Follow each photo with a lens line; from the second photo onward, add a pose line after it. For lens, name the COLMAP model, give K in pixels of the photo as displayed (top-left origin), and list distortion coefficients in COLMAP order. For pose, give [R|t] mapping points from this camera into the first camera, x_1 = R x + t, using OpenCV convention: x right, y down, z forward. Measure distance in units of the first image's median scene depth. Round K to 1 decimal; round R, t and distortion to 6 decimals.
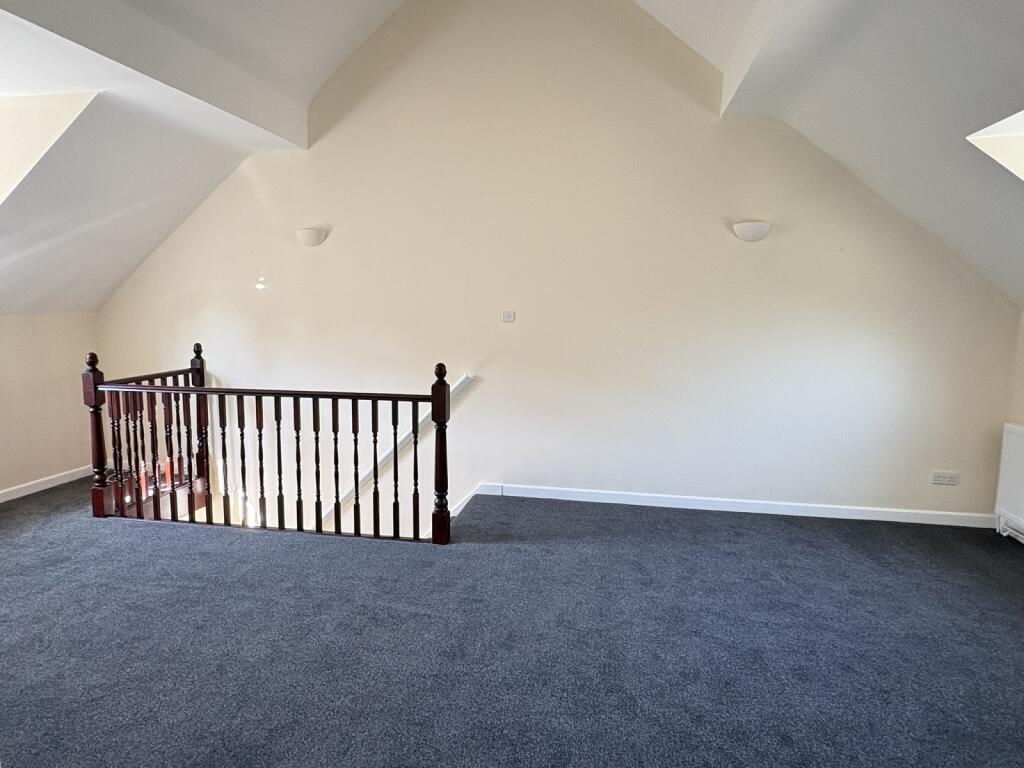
lens RADIAL K [[625.9, 0, 512.0], [0, 625.9, 384.0], [0, 0, 1]] dist [-0.005345, 0.001520]
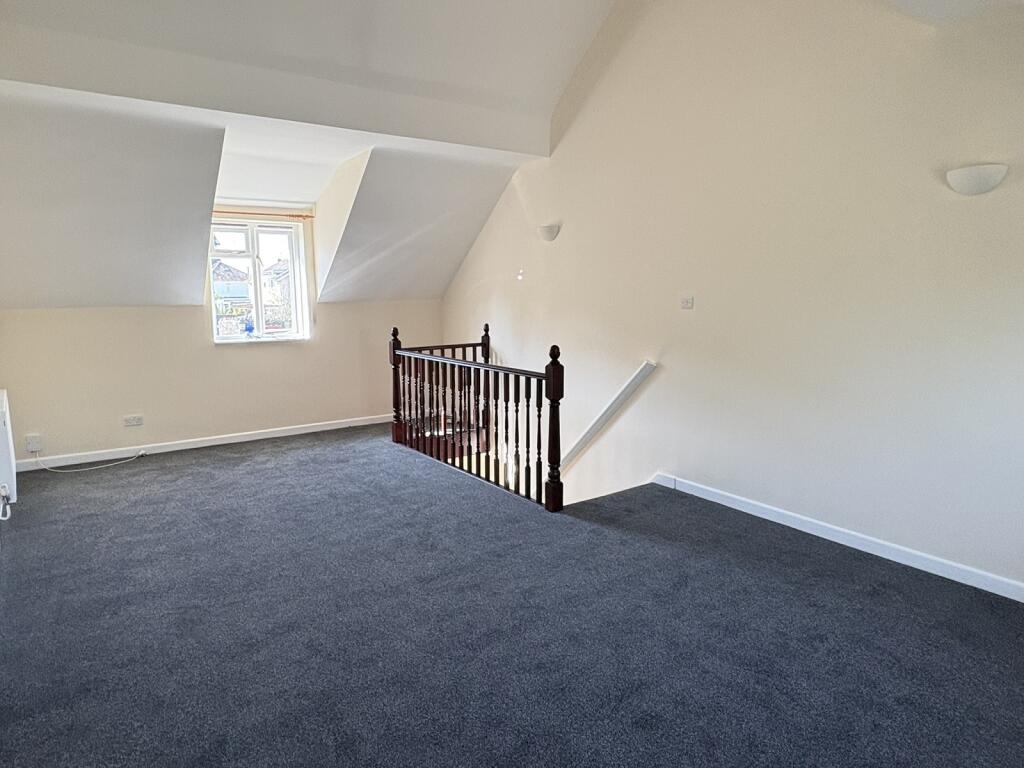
lens RADIAL K [[625.9, 0, 512.0], [0, 625.9, 384.0], [0, 0, 1]] dist [-0.005345, 0.001520]
pose [[0.718309, 0.090772, -0.689777, 0.515190], [-0.077458, 0.995722, 0.050371, -0.013481], [0.691399, 0.017247, 0.722268, 0.144936]]
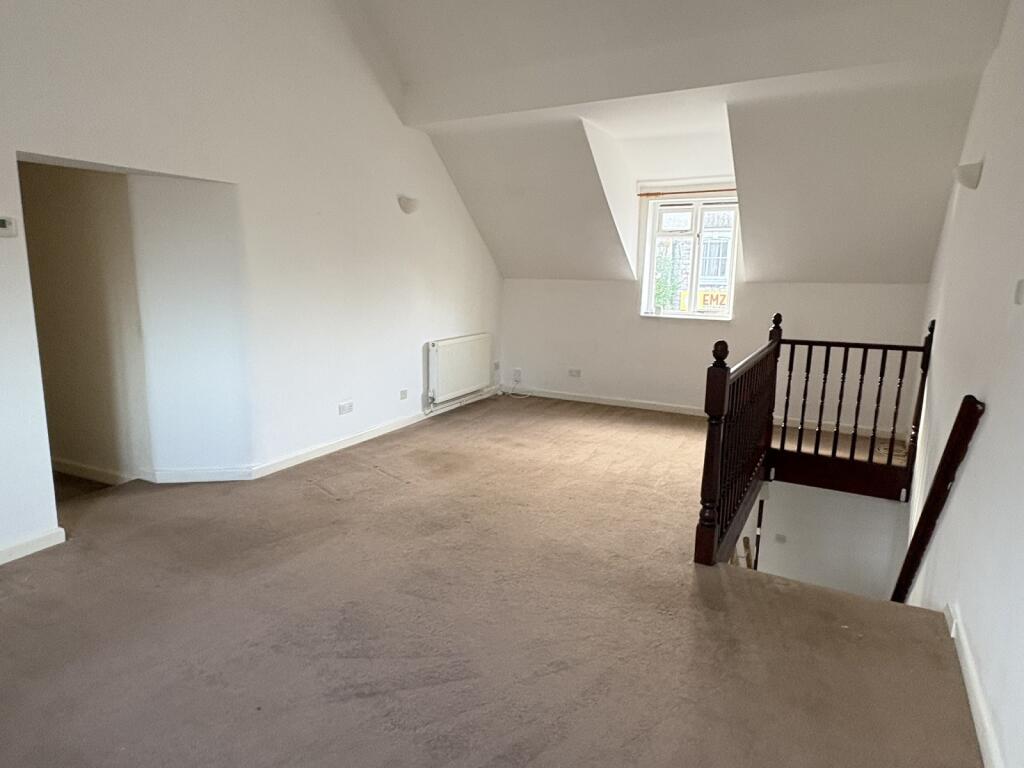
lens RADIAL K [[620.4, 0, 512.0], [0, 620.4, 384.0], [0, 0, 1]] dist [-0.004103, -0.003816]
pose [[-0.307556, 0.155163, -0.938794, 0.621692], [-0.141204, 0.968249, 0.206291, -0.090003], [0.940995, 0.196008, -0.275881, 0.853343]]
